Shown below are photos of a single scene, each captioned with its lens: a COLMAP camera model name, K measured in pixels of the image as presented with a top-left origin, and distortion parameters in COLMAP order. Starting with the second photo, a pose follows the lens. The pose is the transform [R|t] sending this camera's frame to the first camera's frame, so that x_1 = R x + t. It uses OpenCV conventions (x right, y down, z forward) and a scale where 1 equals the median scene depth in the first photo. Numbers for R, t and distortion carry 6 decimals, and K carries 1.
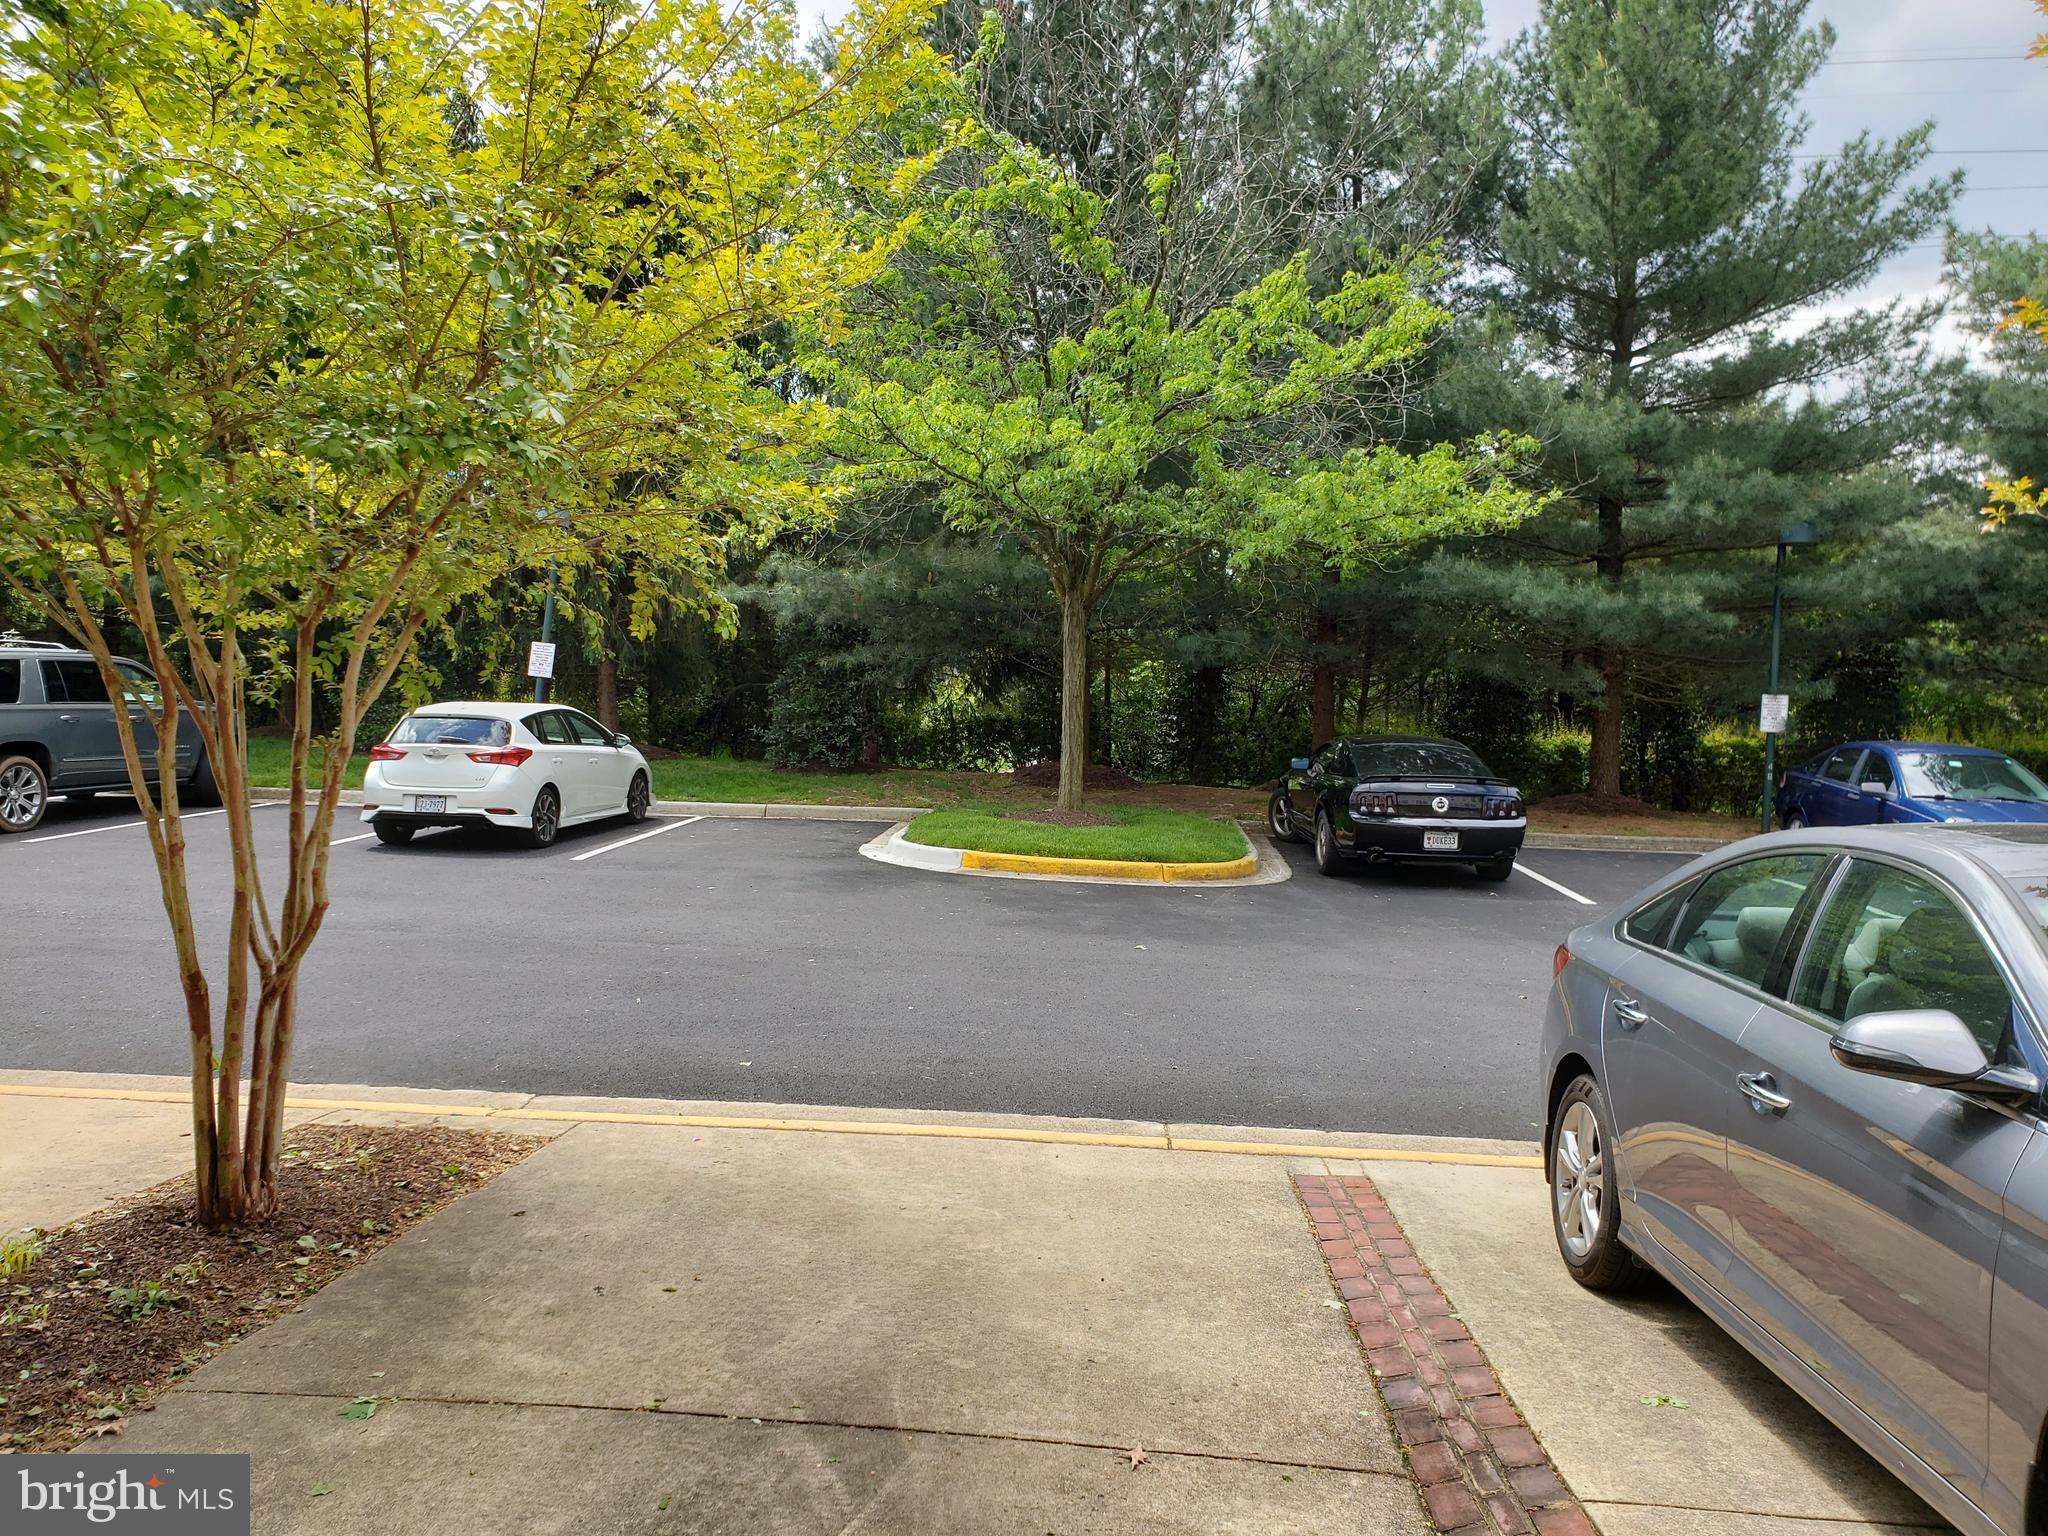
lens RADIAL K [[1606.6, 0, 1022.4], [0, 1606.6, 744.2], [0, 0, 1]] dist [0.178012, -0.261175]
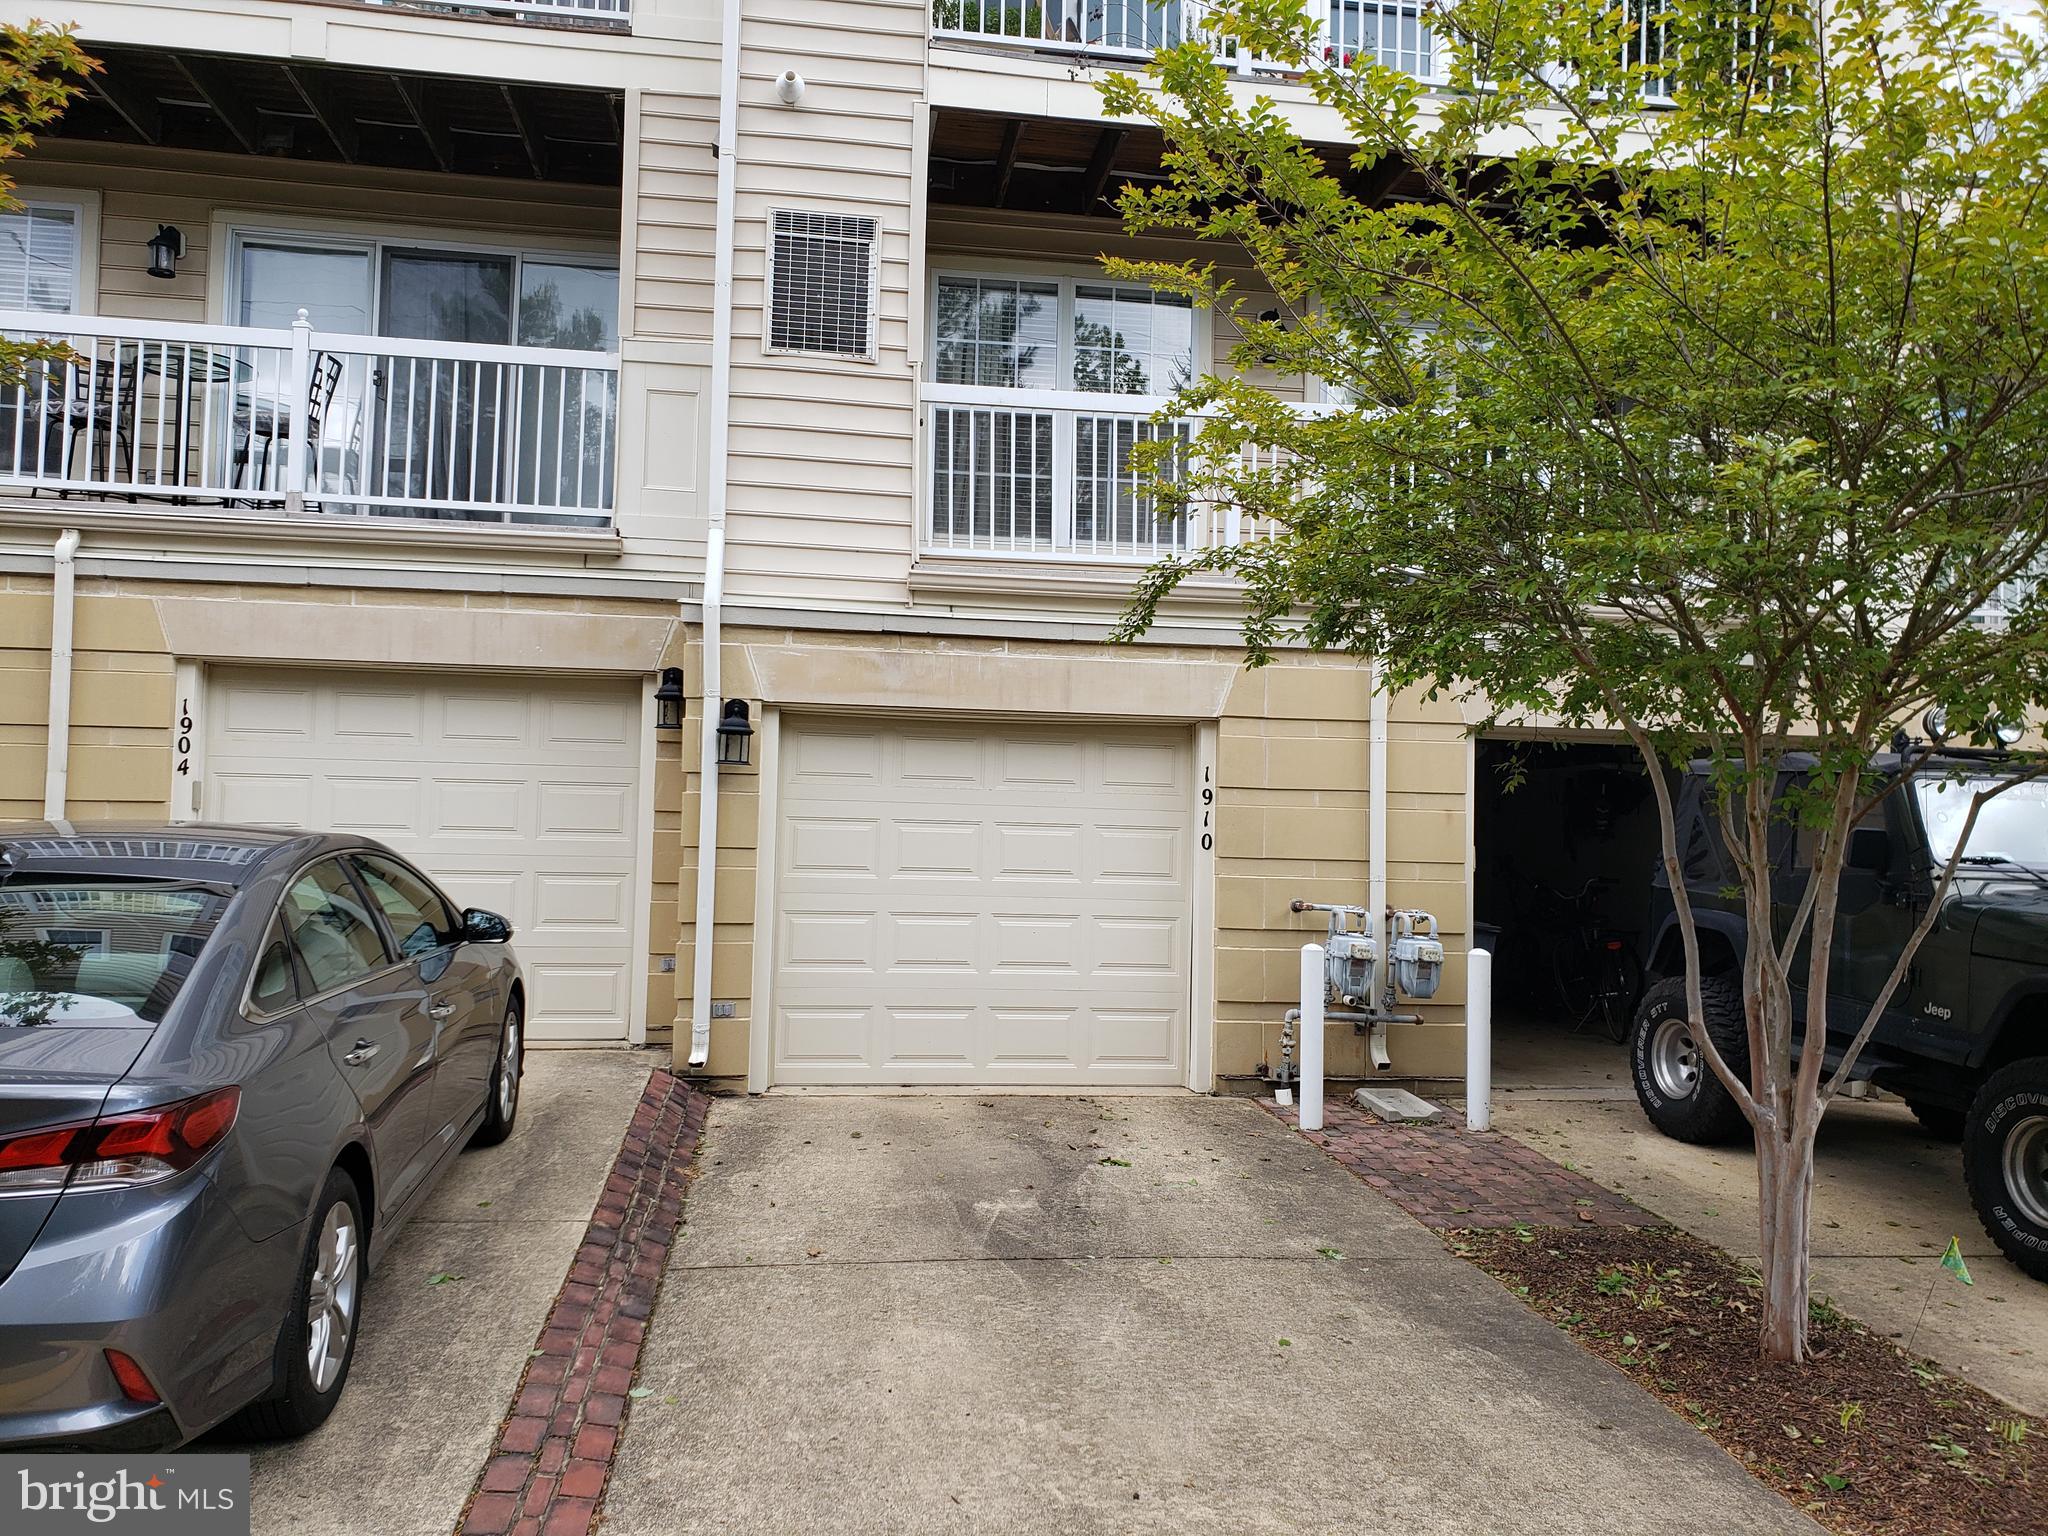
lens RADIAL K [[1606.6, 0, 1022.4], [0, 1606.6, 744.2], [0, 0, 1]] dist [0.178012, -0.261175]
pose [[-0.977407, -0.073188, -0.198290, 0.193316], [-0.066996, 0.997038, -0.037766, -0.007014], [0.200467, -0.023628, -0.979416, 2.001325]]
